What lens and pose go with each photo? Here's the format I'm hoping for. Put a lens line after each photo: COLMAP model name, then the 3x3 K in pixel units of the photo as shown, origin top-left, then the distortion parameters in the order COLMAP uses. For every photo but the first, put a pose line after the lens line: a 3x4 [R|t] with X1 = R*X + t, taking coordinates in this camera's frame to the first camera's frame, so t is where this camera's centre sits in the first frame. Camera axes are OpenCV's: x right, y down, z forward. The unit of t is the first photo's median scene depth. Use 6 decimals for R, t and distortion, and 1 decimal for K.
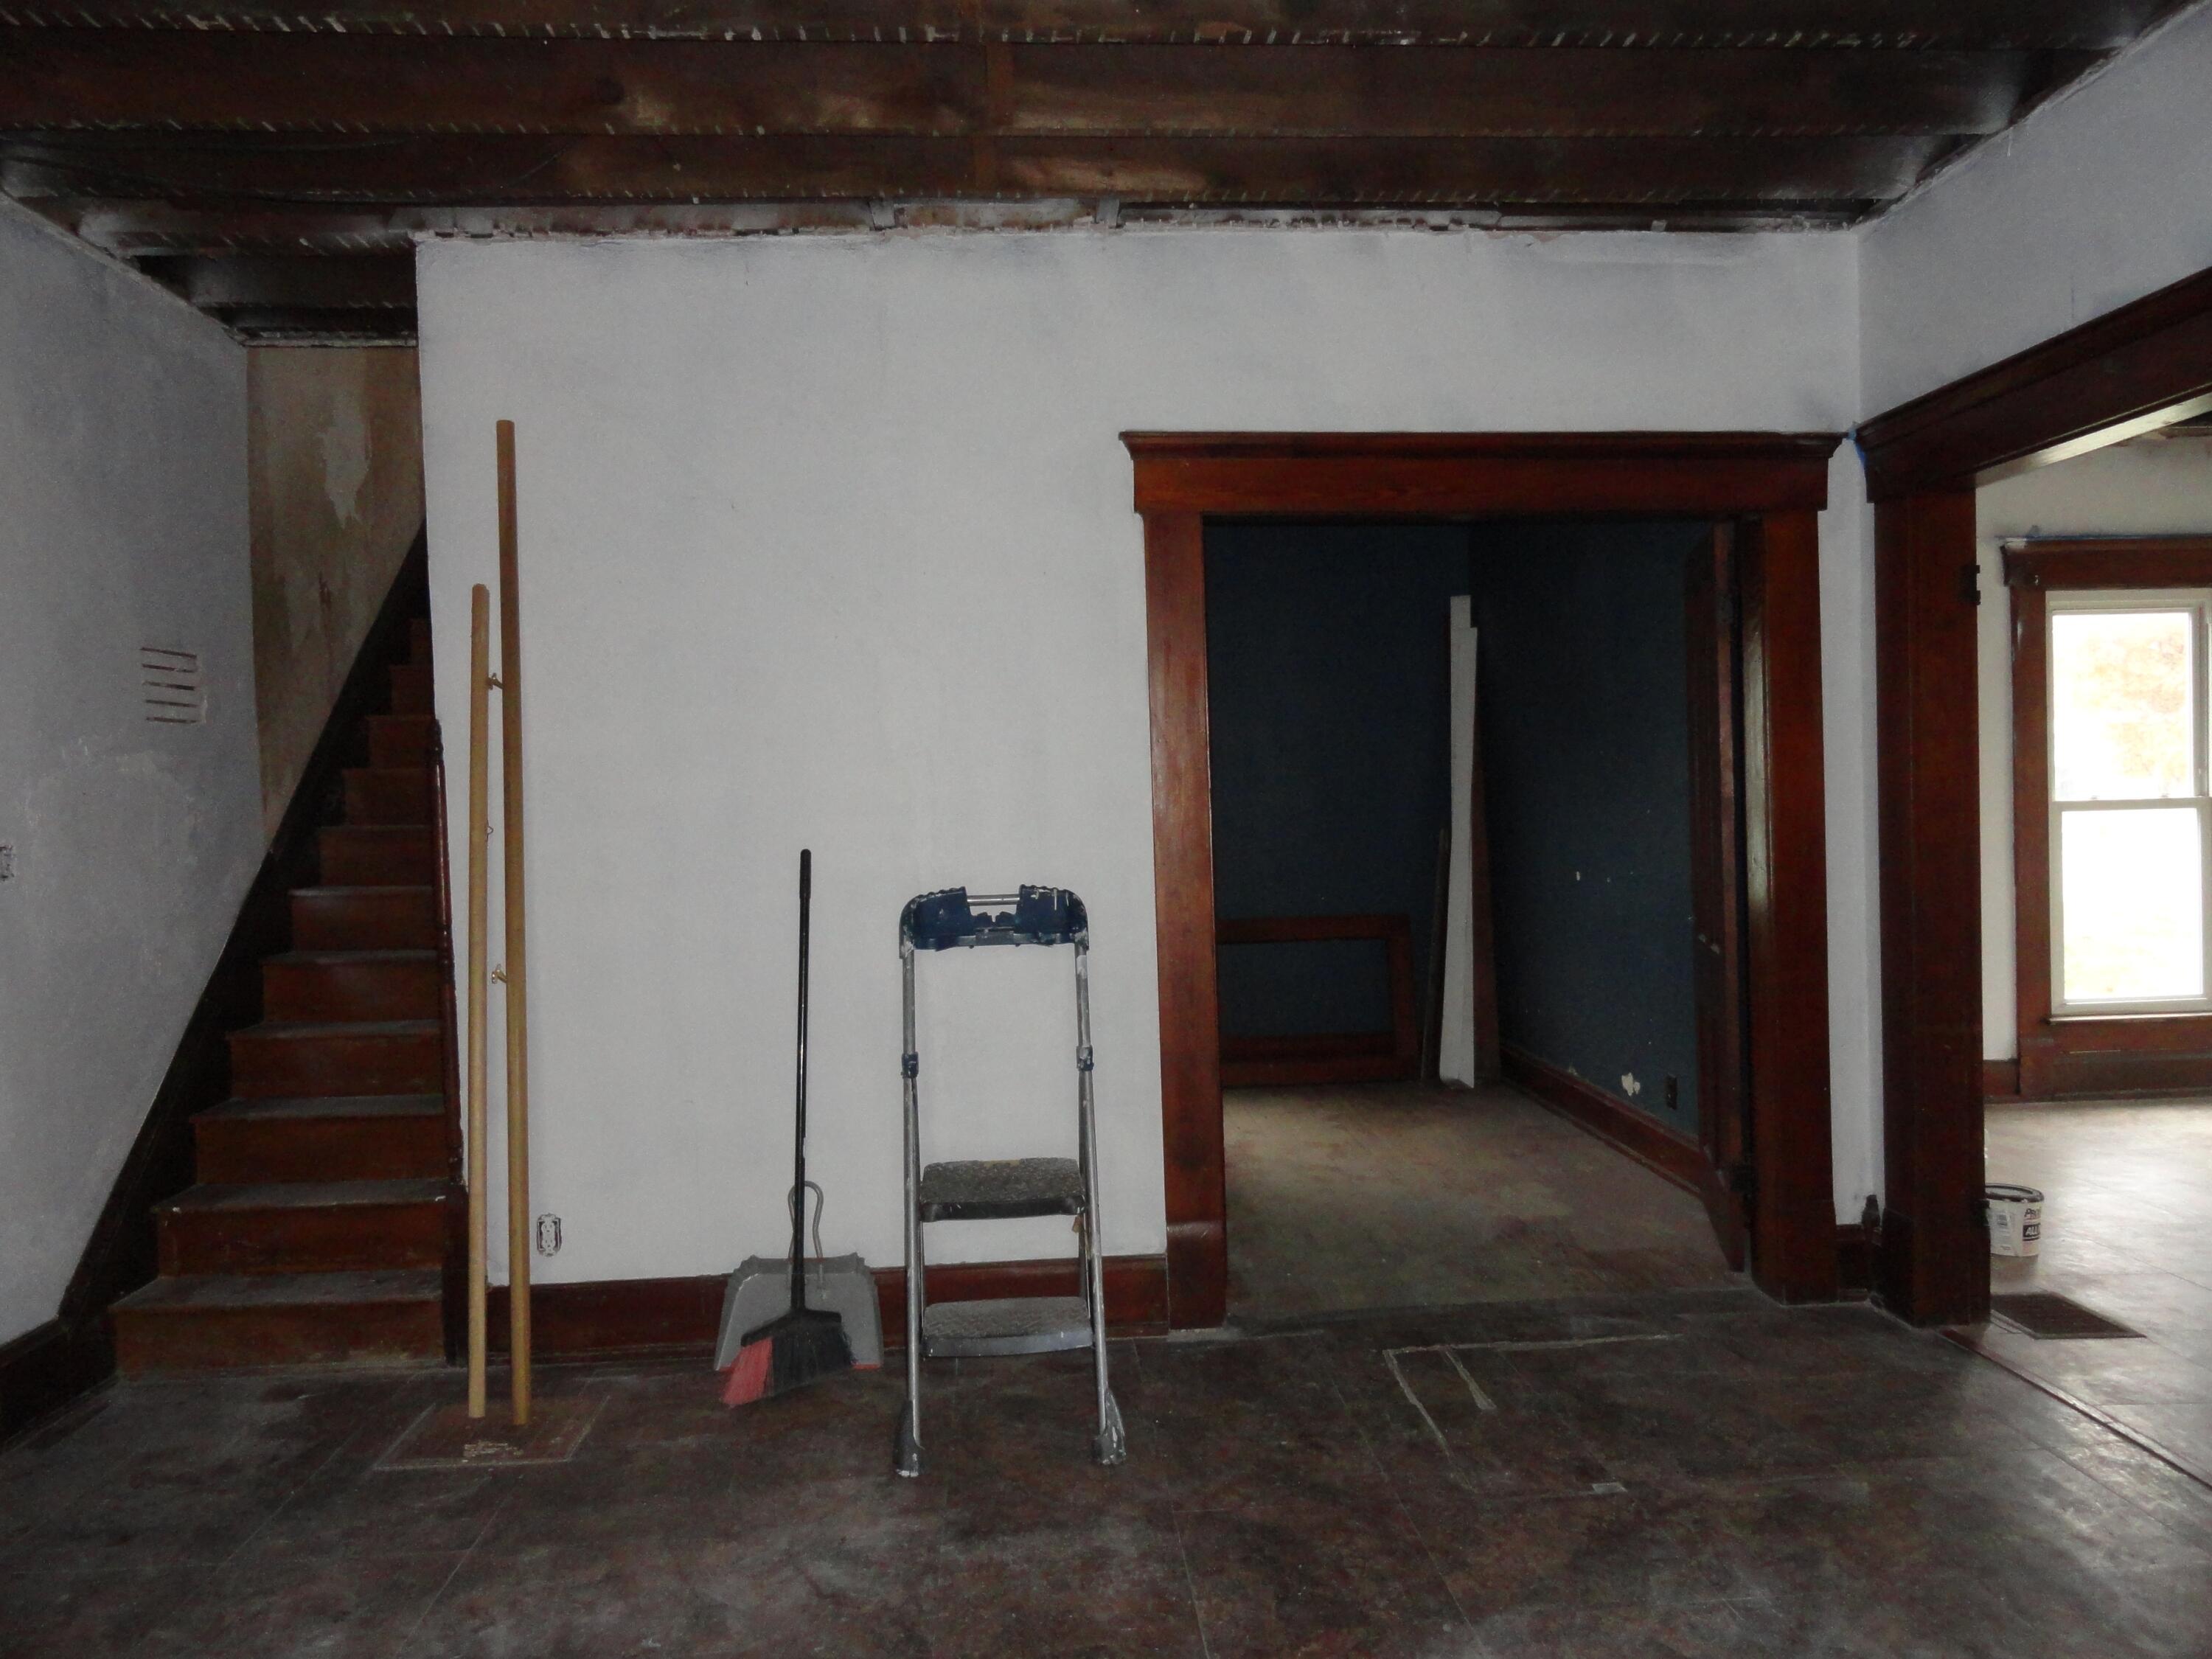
lens RADIAL K [[1515.0, 0, 1113.4], [0, 1515.0, 827.6], [0, 0, 1]] dist [0.005323, -0.006262]
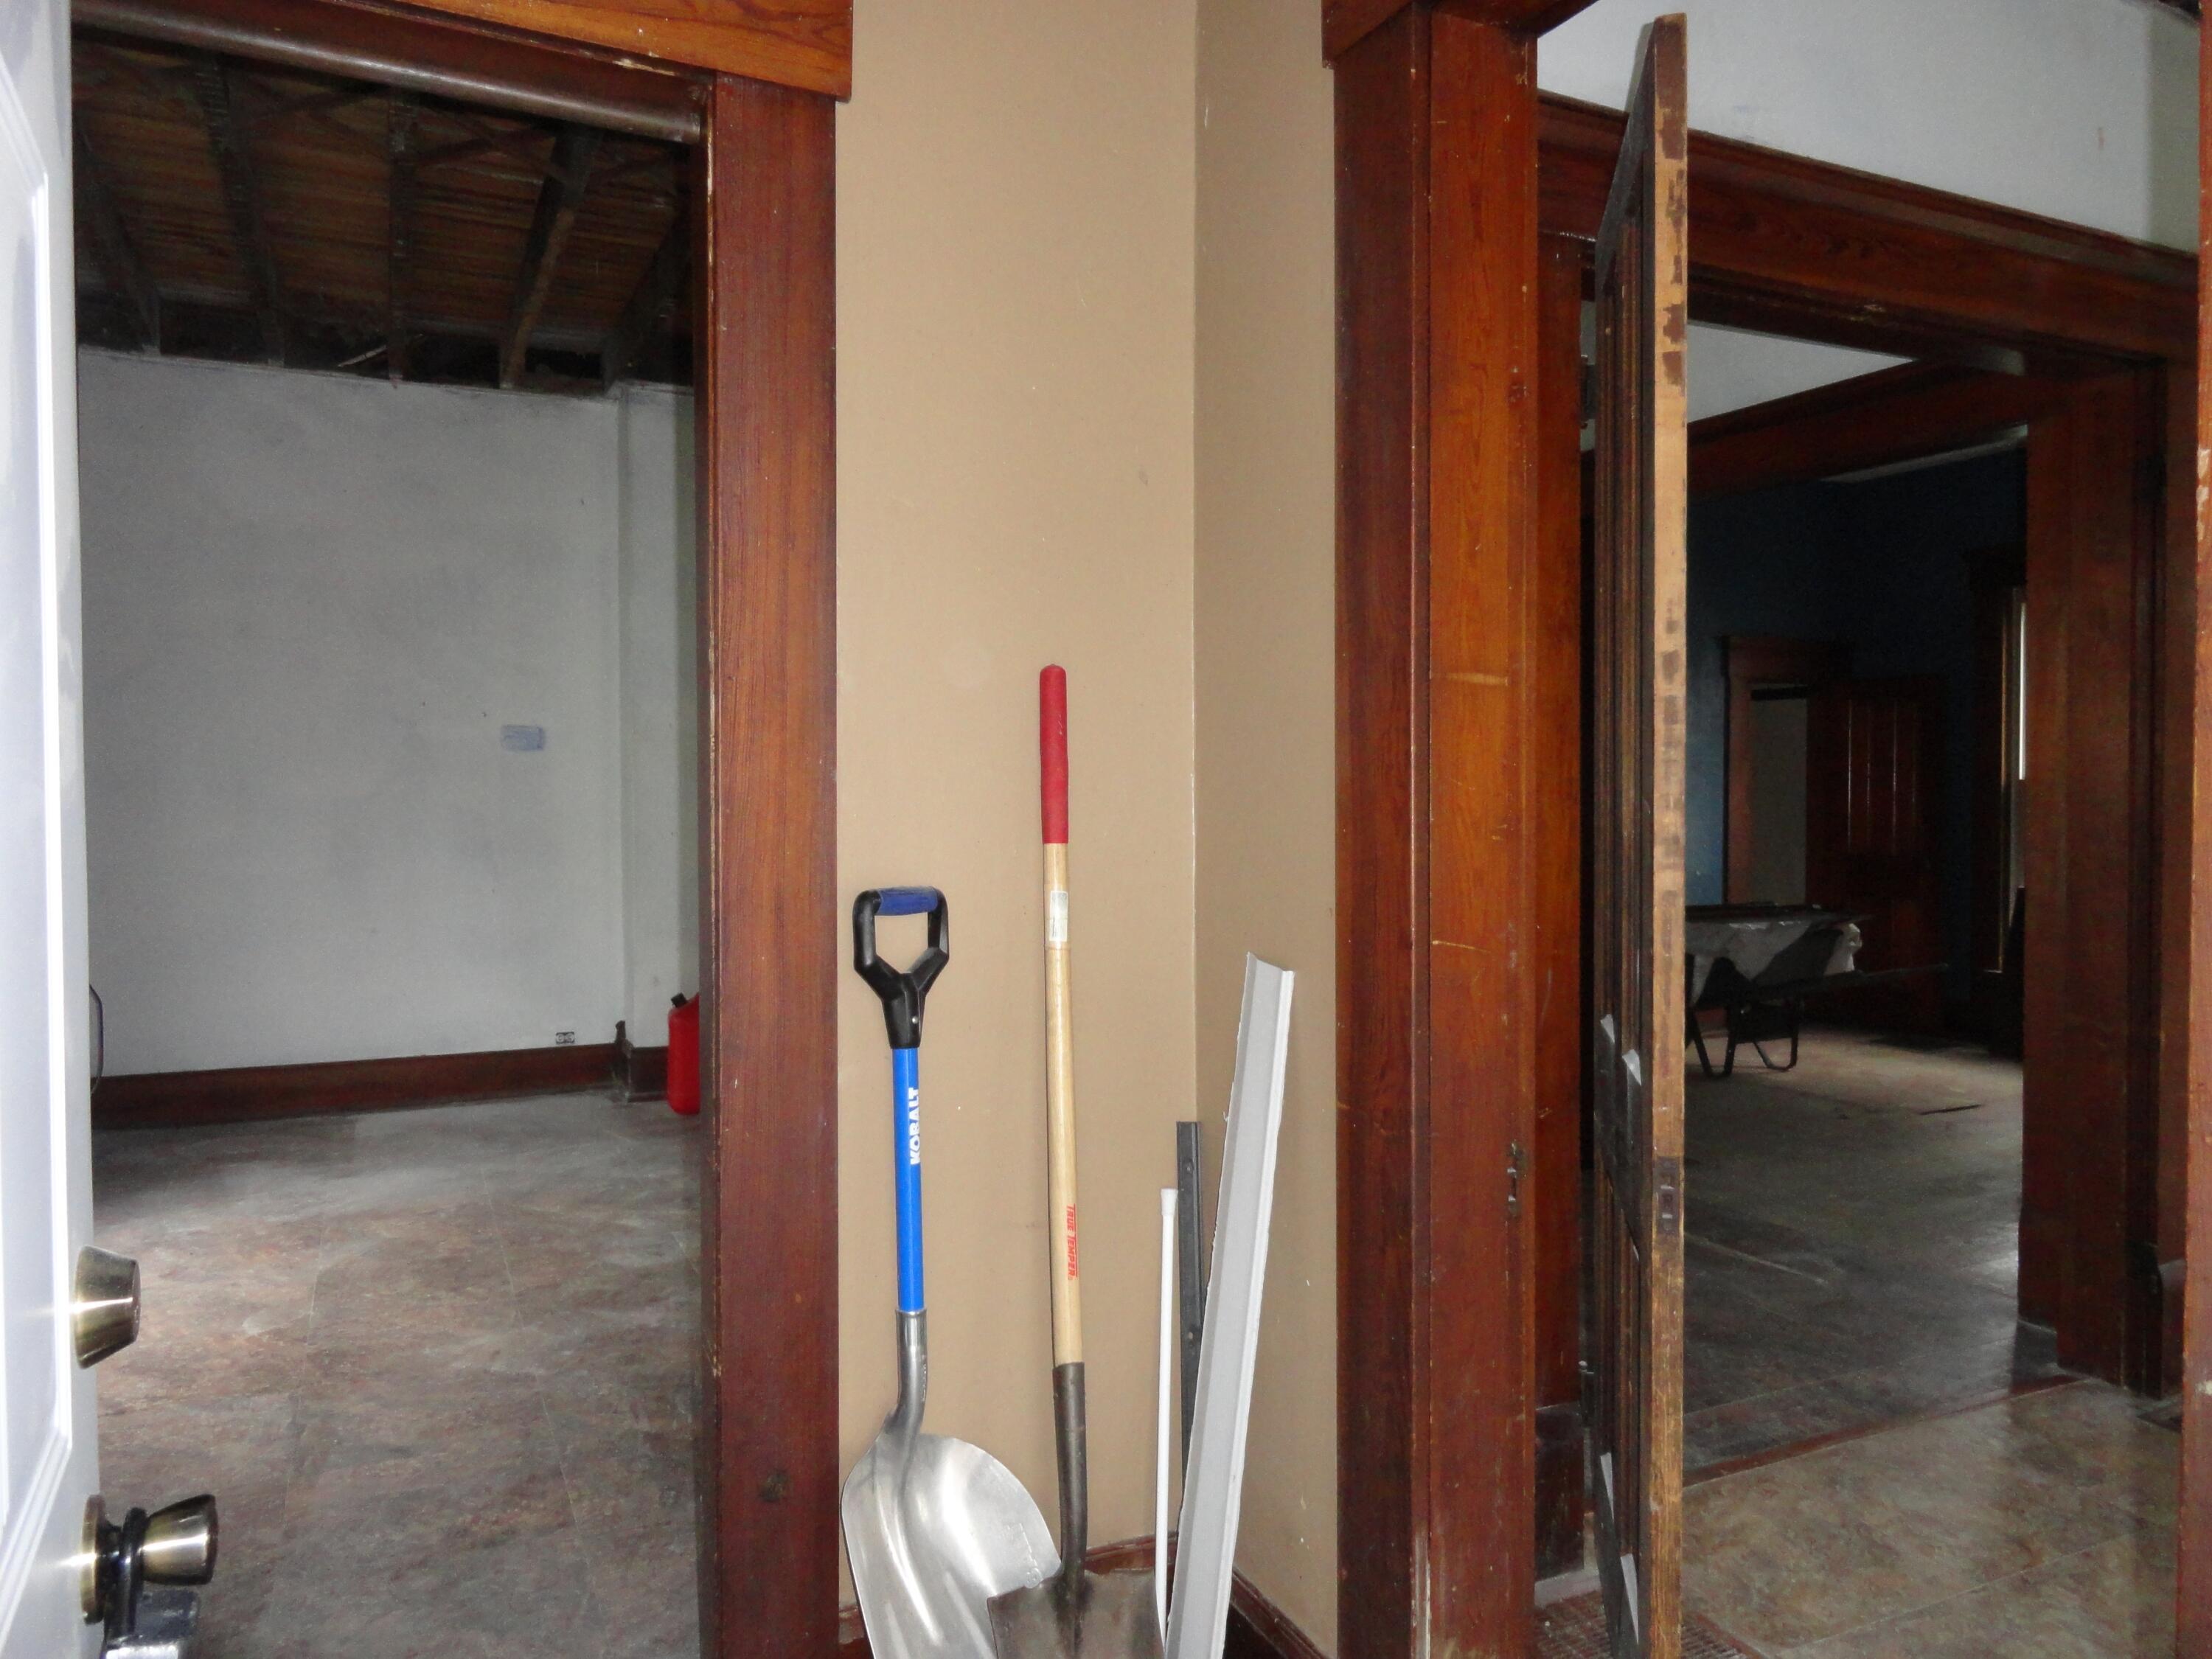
lens RADIAL K [[1515.0, 0, 1111.1], [0, 1515.0, 828.5], [0, 0, 1]] dist [0.005323, -0.006262]
pose [[0.368612, 0.047893, -0.928349, 1.120184], [-0.020875, 0.998847, 0.043241, 0.001089], [0.929349, 0.003440, 0.369186, 0.187832]]
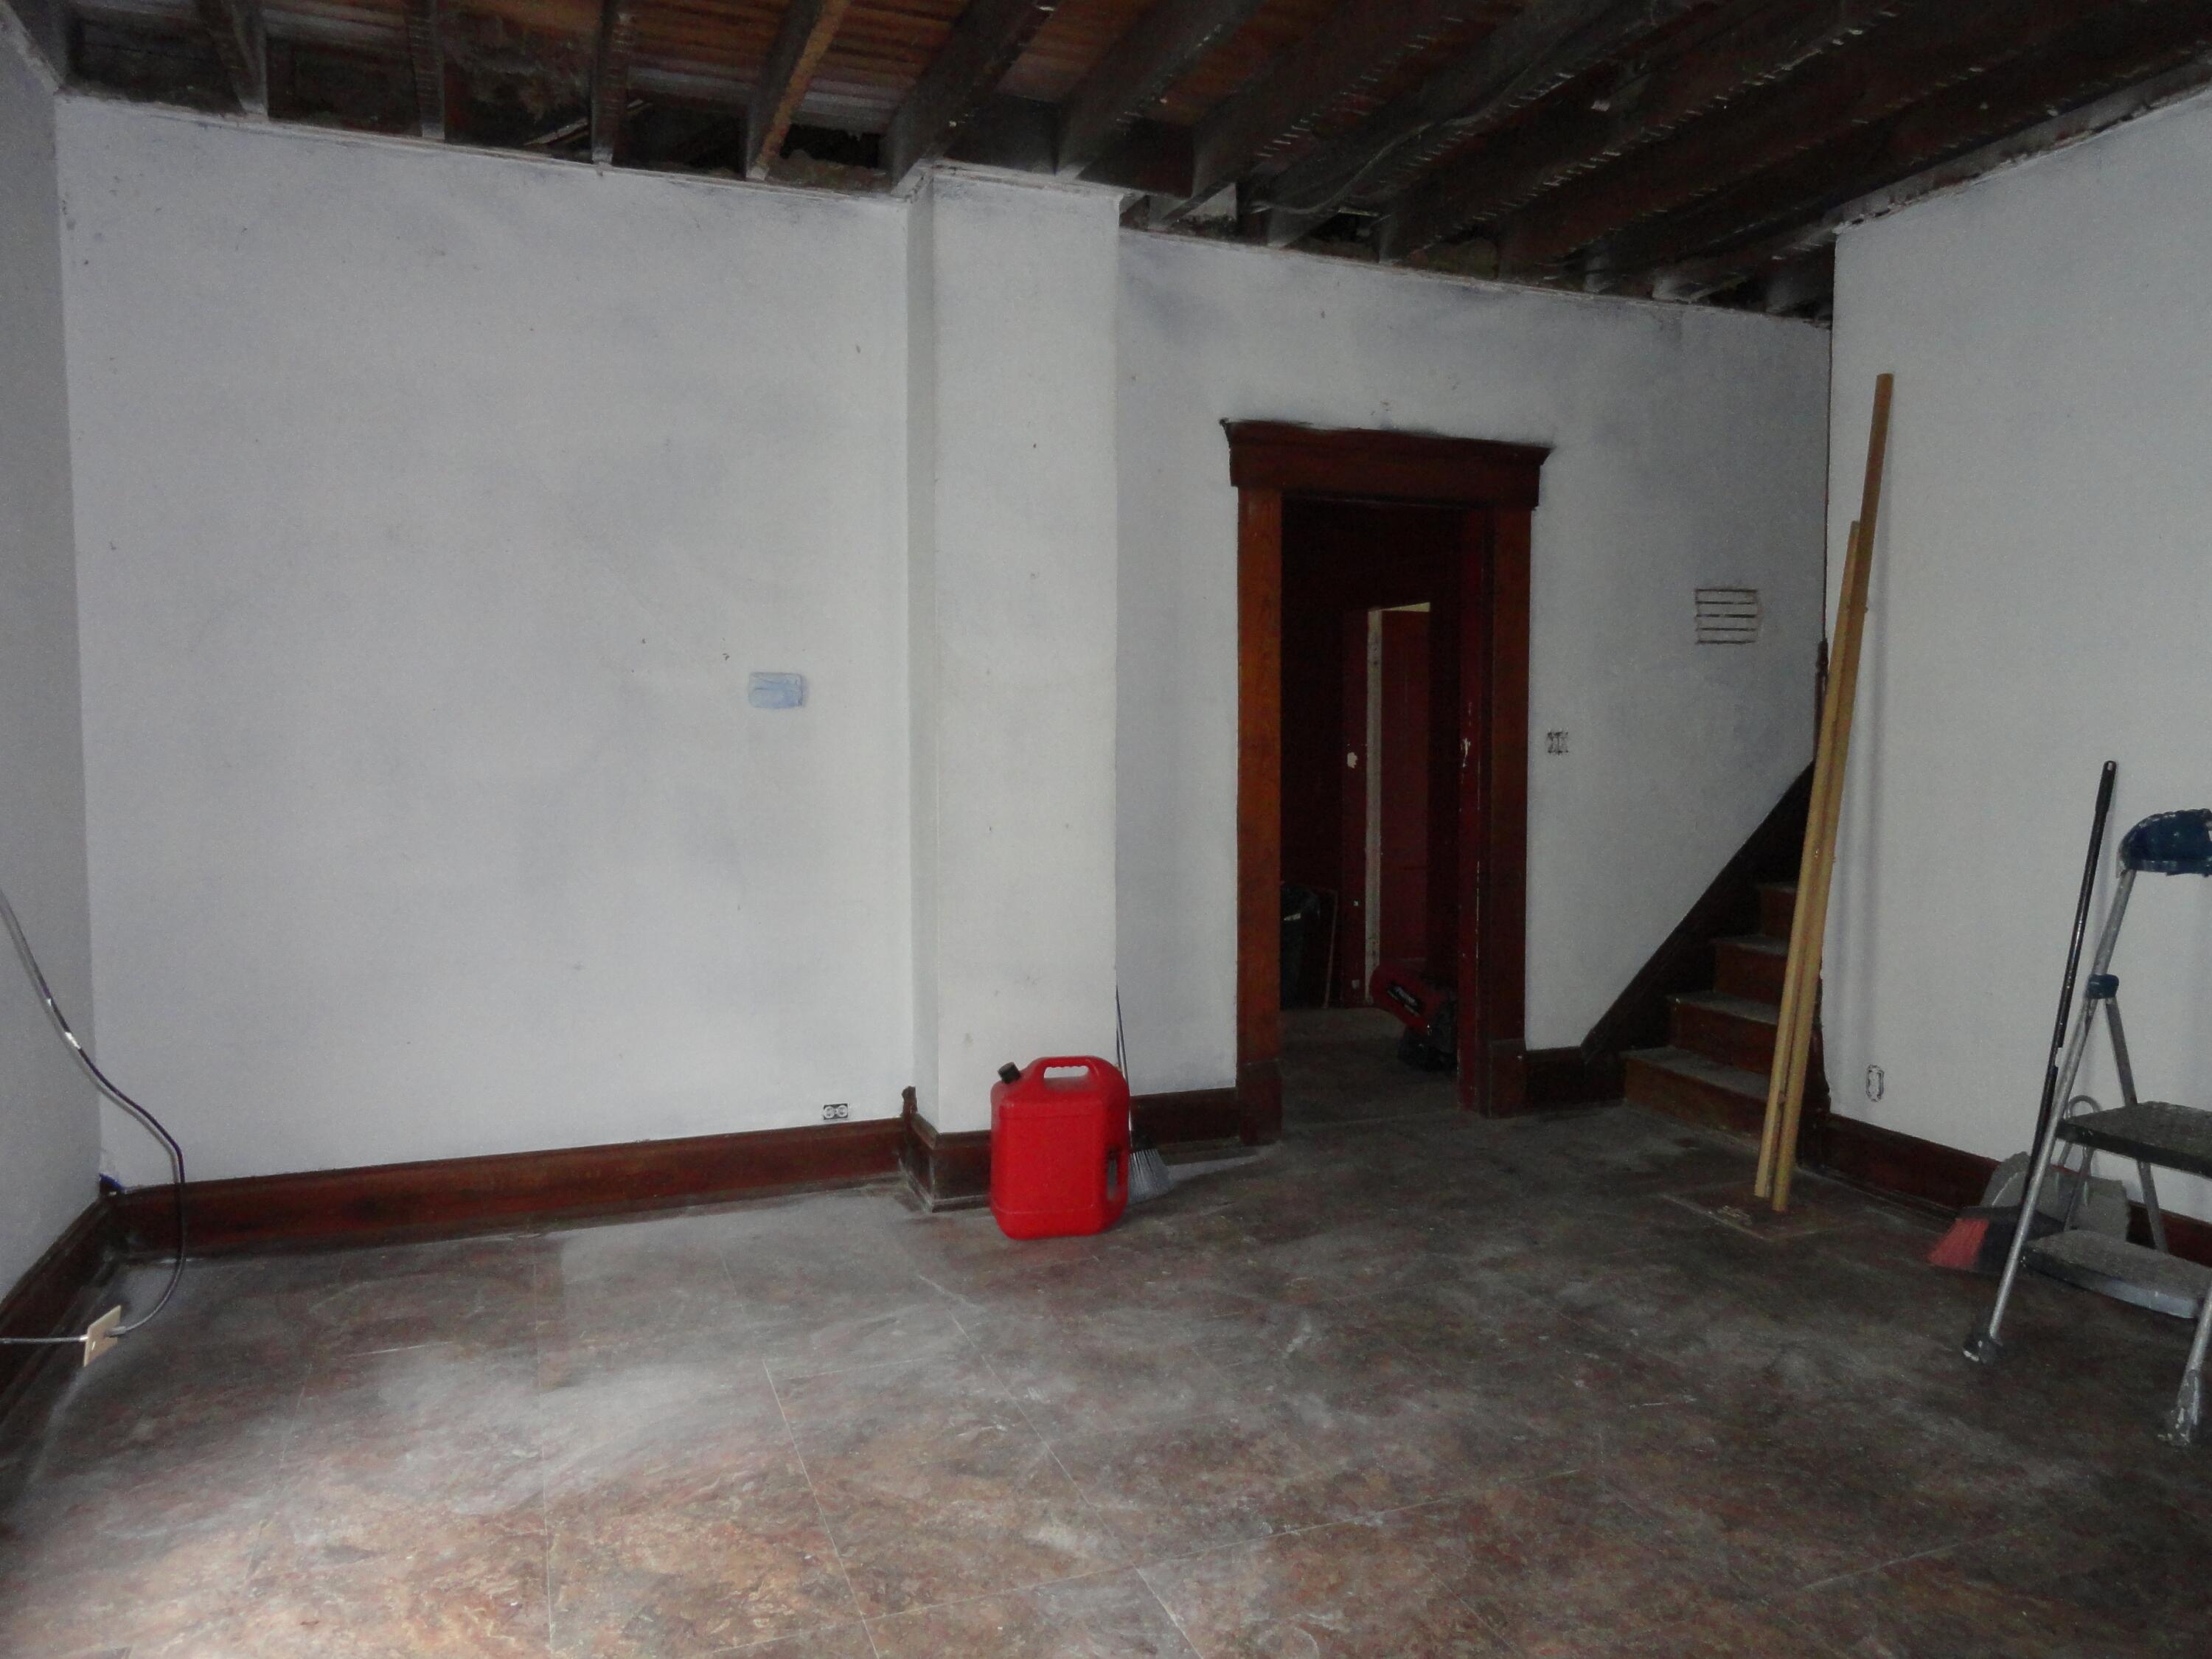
lens RADIAL K [[1515.0, 0, 1114.0], [0, 1515.0, 826.4], [0, 0, 1]] dist [0.005323, -0.006262]
pose [[0.301697, 0.089467, -0.949197, 0.540938], [-0.022579, 0.995979, 0.086700, -0.014475], [0.953137, -0.004725, 0.302503, 0.097022]]
